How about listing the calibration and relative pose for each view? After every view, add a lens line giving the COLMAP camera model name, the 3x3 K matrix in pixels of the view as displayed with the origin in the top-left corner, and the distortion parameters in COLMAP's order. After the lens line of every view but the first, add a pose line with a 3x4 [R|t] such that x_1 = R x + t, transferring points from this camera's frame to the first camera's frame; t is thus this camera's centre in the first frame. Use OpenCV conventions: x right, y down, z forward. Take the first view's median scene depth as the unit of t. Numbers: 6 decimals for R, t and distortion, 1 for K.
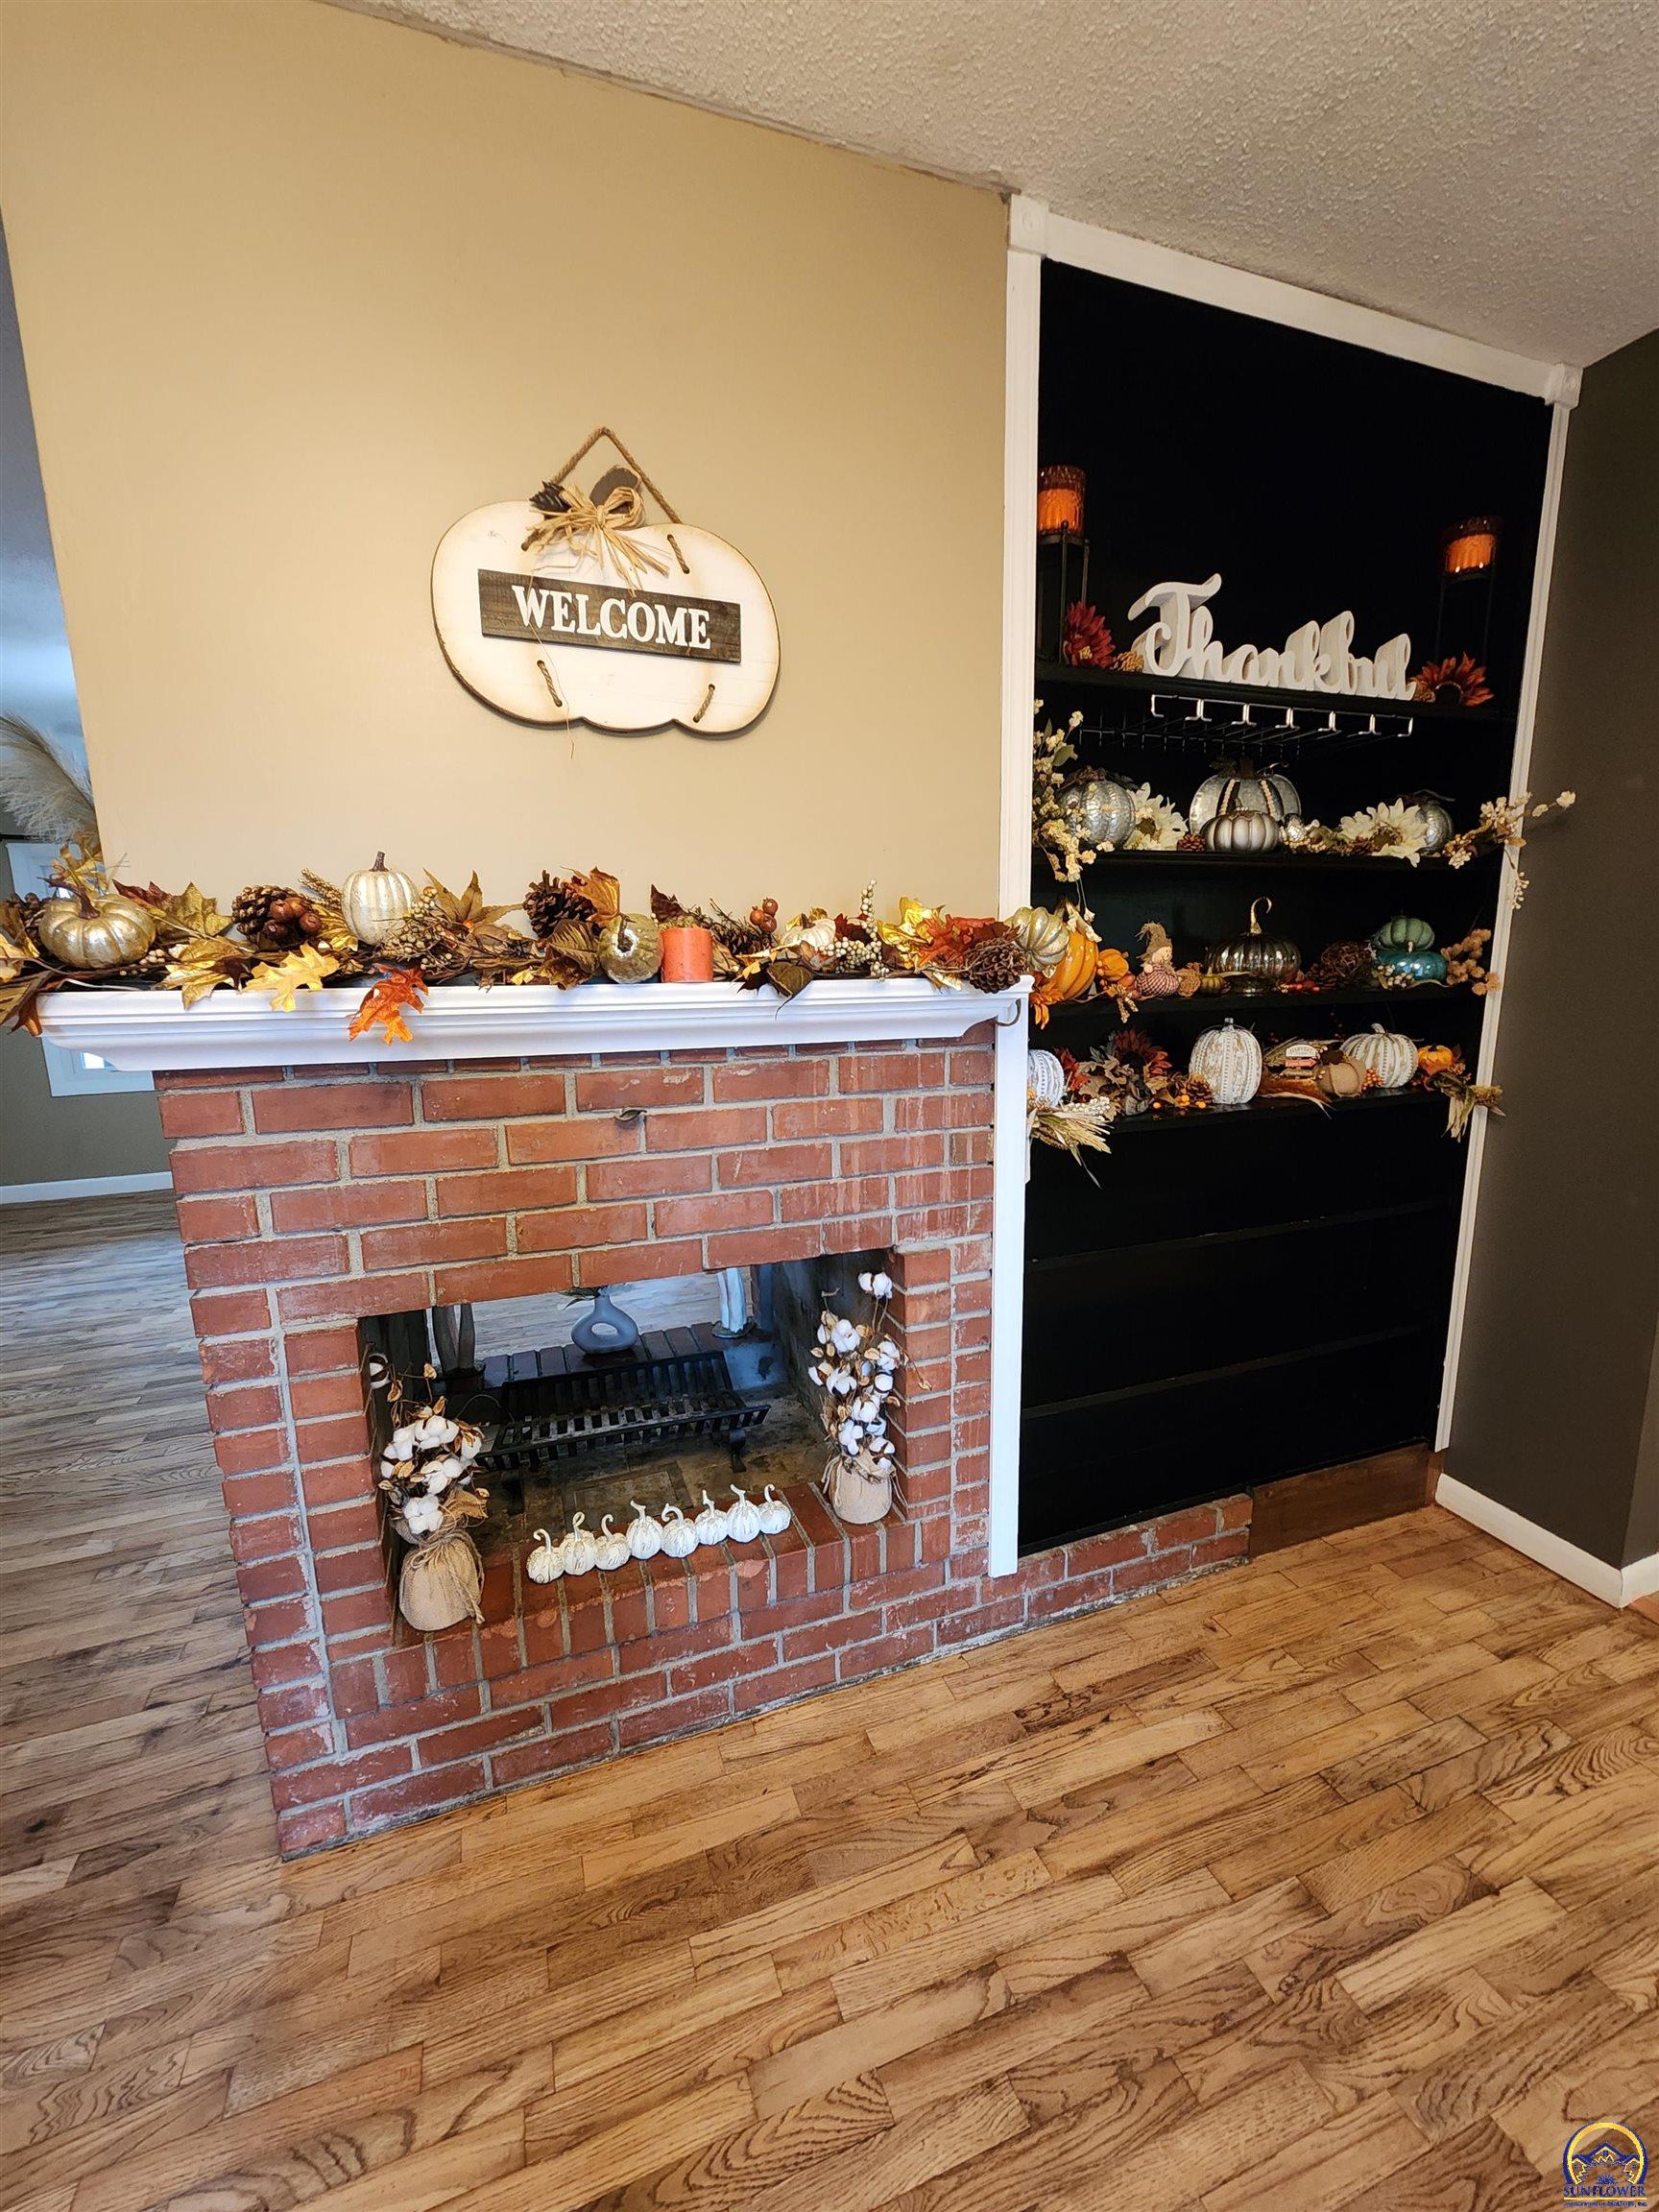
lens RADIAL K [[904.6, 0, 827.5], [0, 904.6, 1119.9], [0, 0, 1]] dist [0.001763, 0.000188]
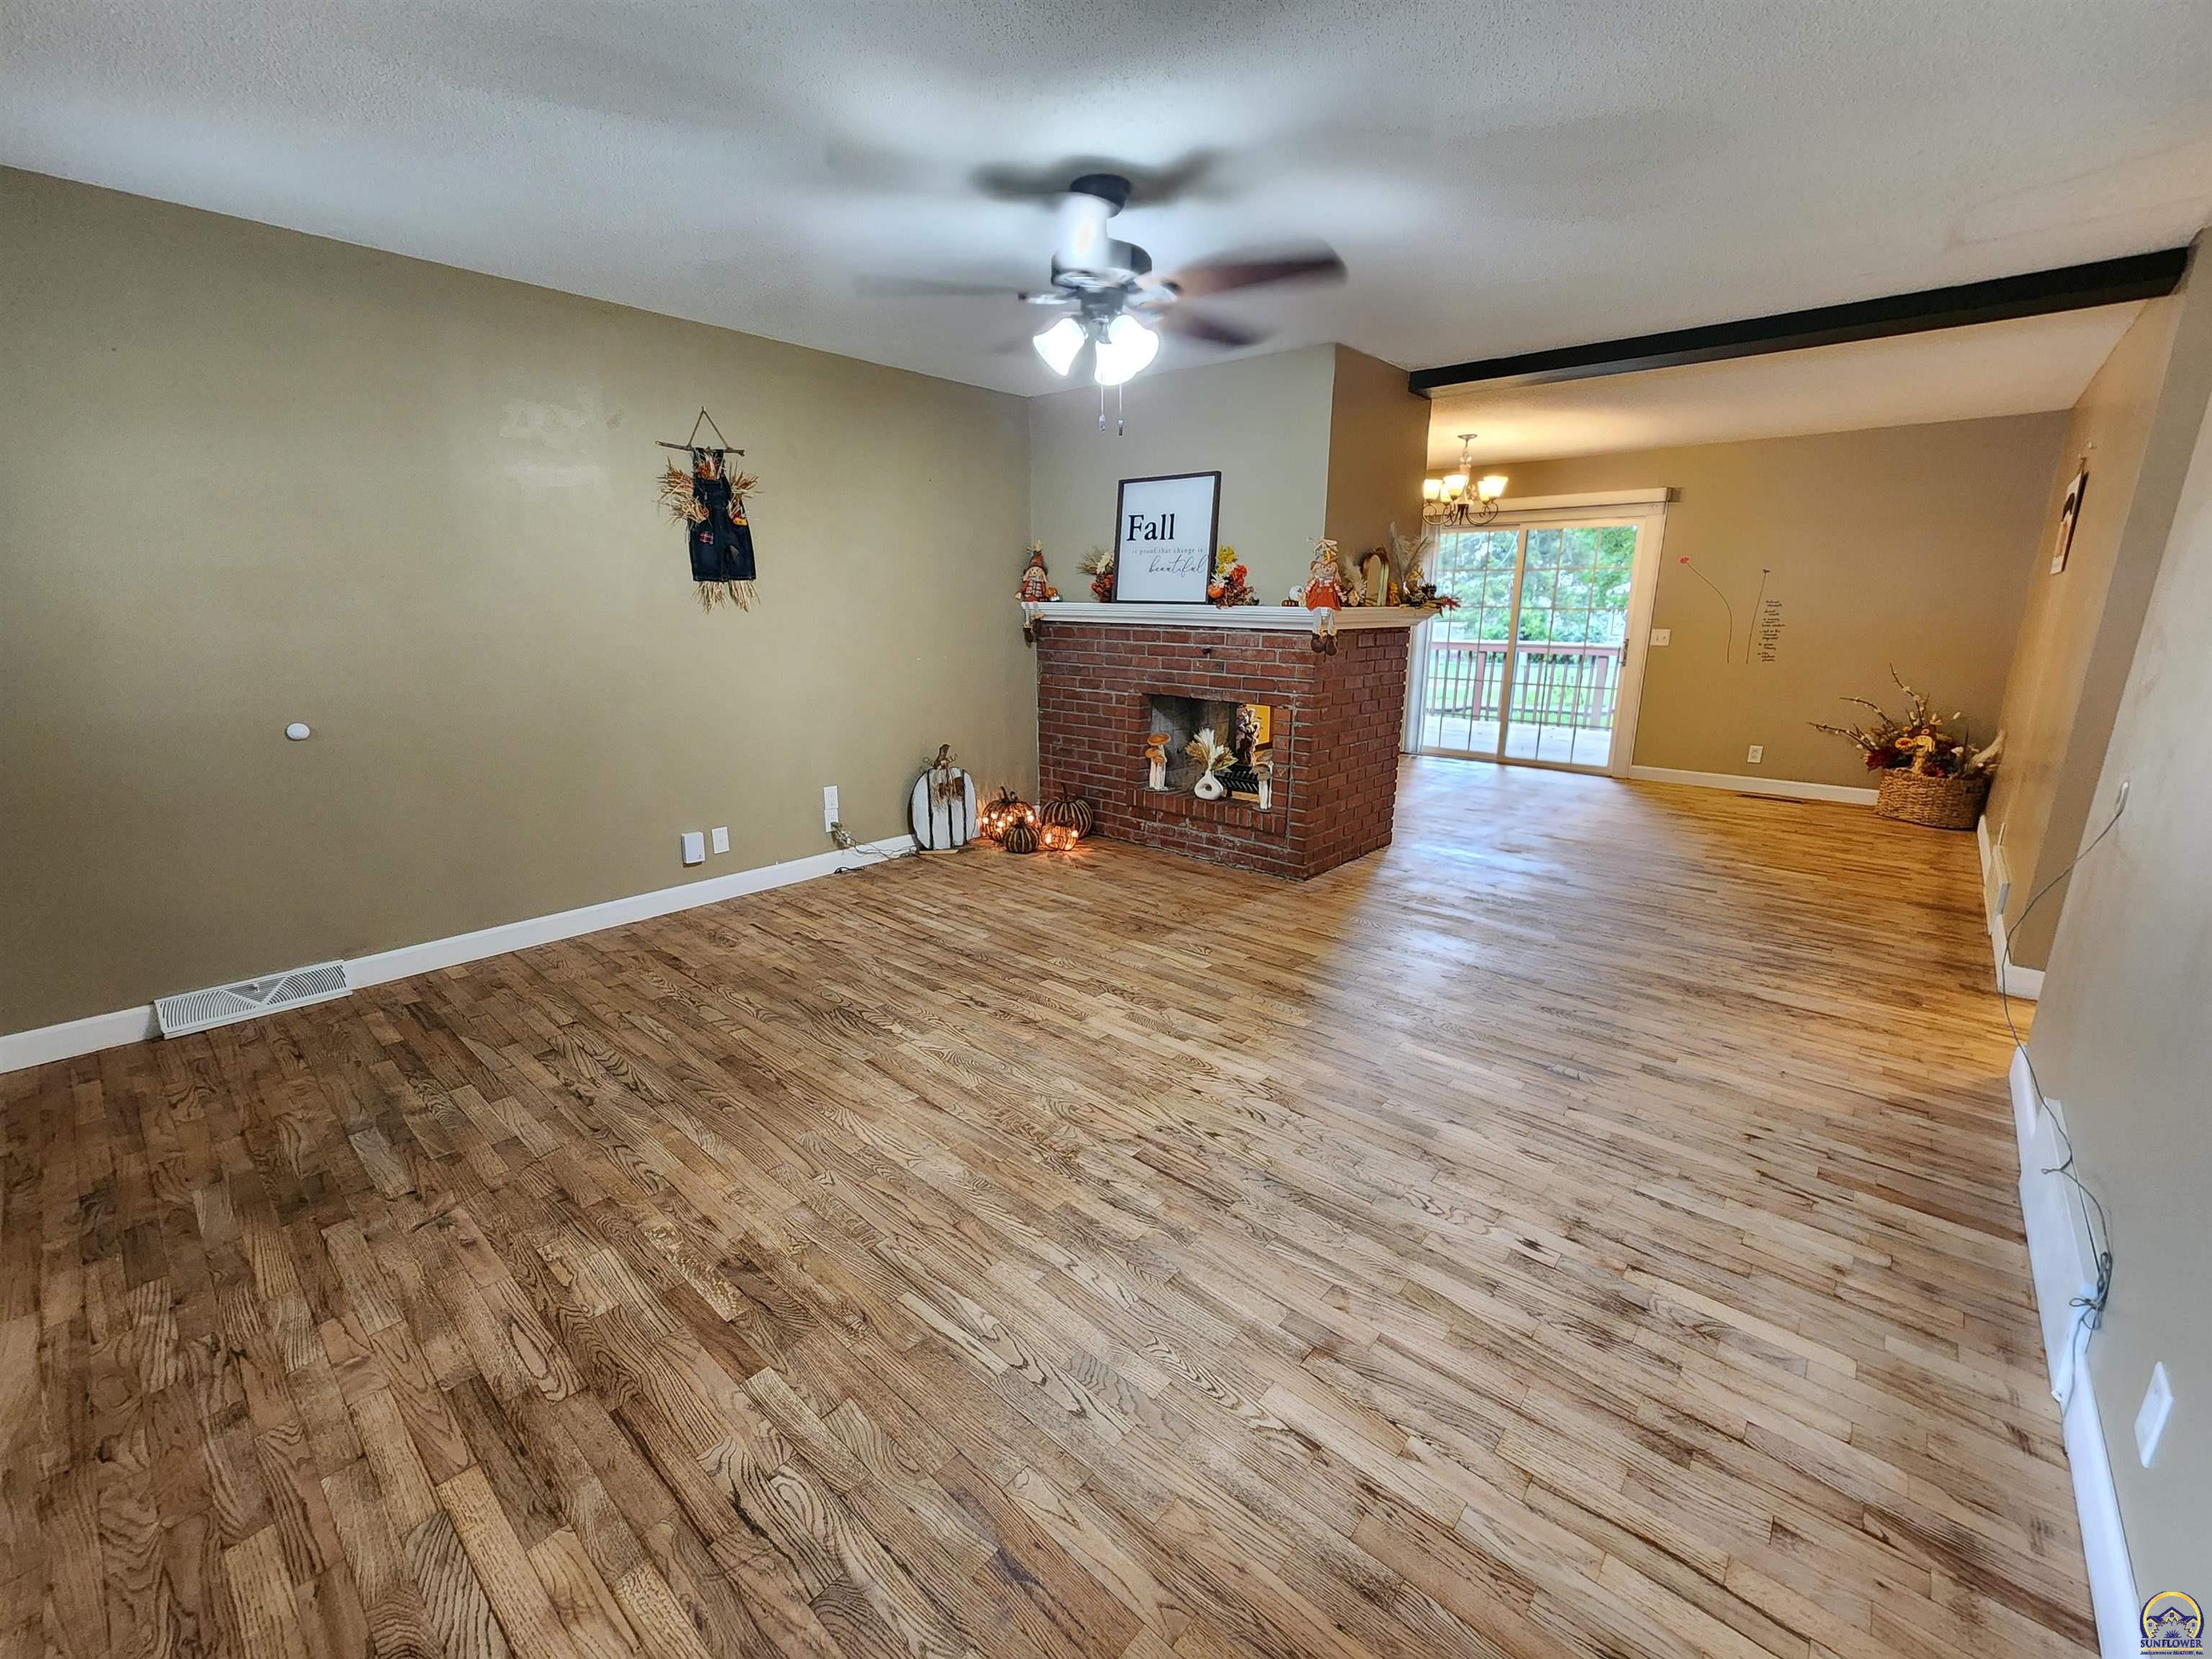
lens RADIAL K [[915.7, 0, 1131.7], [0, 915.7, 817.2], [0, 0, 1]] dist [-0.000057, -0.000932]
pose [[-0.489591, -0.183115, 0.852508, -3.171943], [0.158843, 0.942610, 0.293691, -0.552669], [-0.857362, 0.279204, -0.432407, 3.414883]]
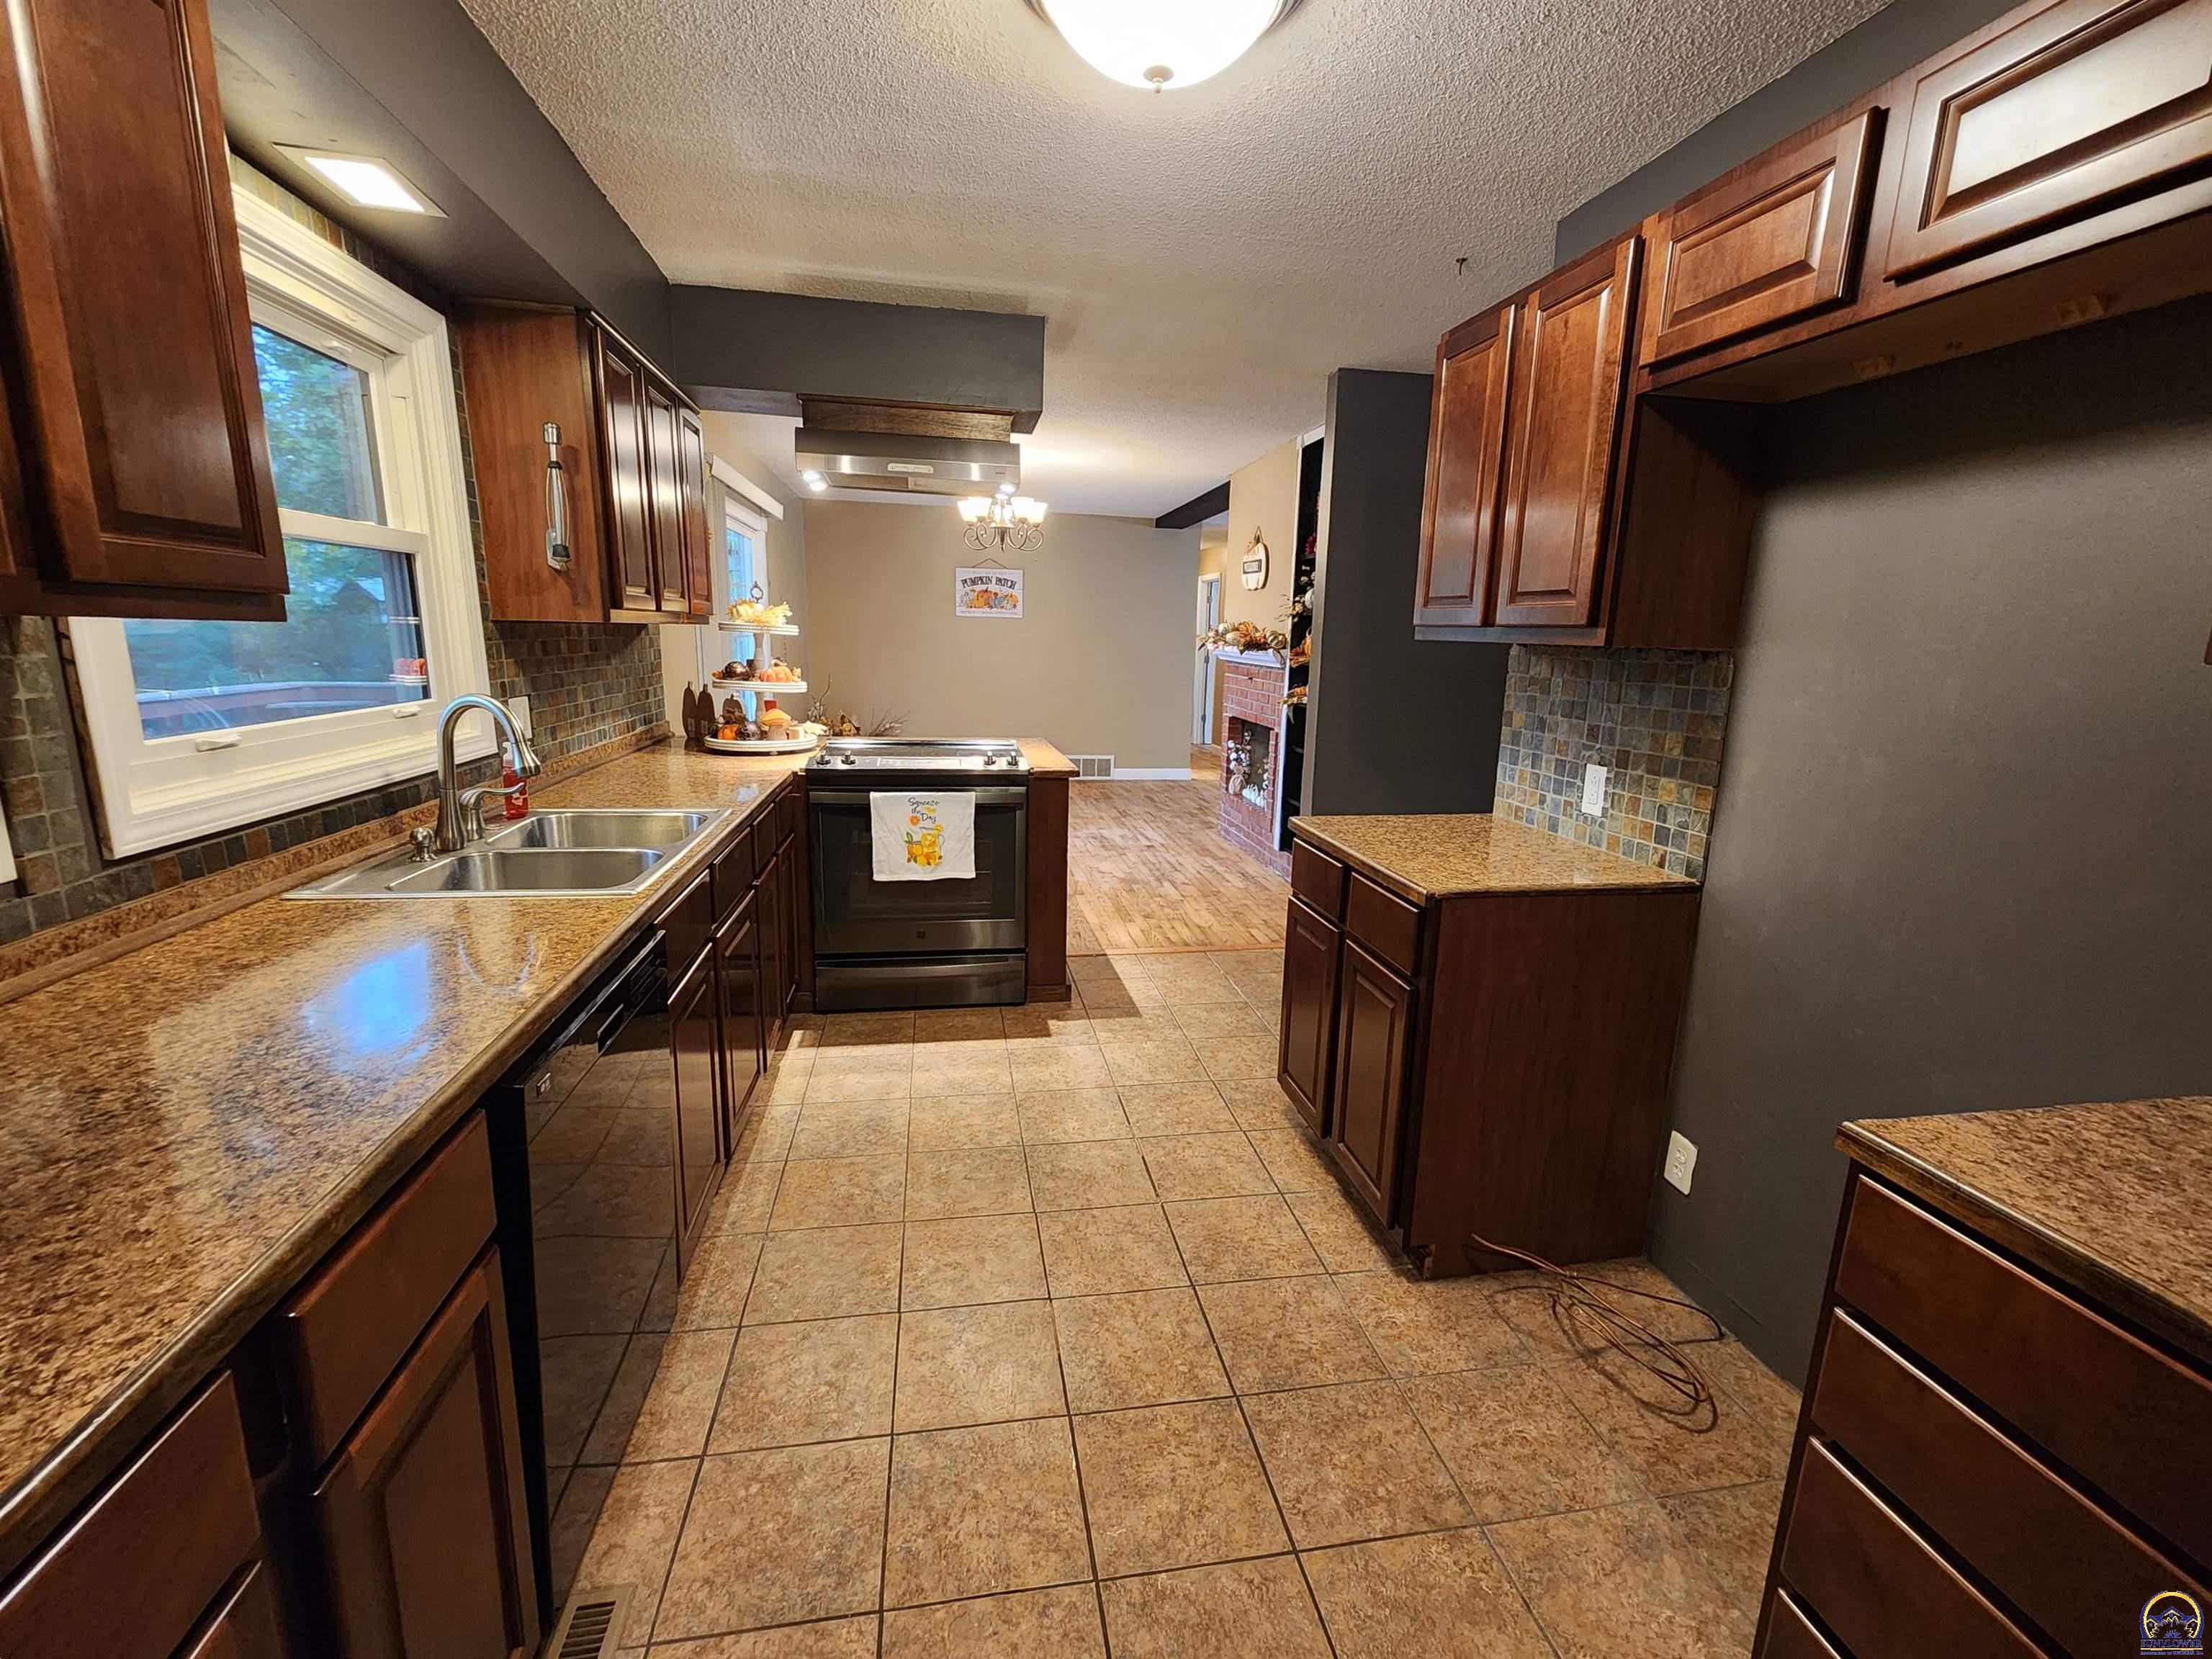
lens RADIAL K [[942.5, 0, 1106.0], [0, 942.5, 829.5], [0, 0, 1]] dist [-0.000946, 0.000178]
pose [[-0.175664, 0.216518, -0.960345, 4.009230], [-0.194959, 0.948542, 0.249518, -0.286644], [0.964952, 0.231059, -0.124412, 1.004184]]
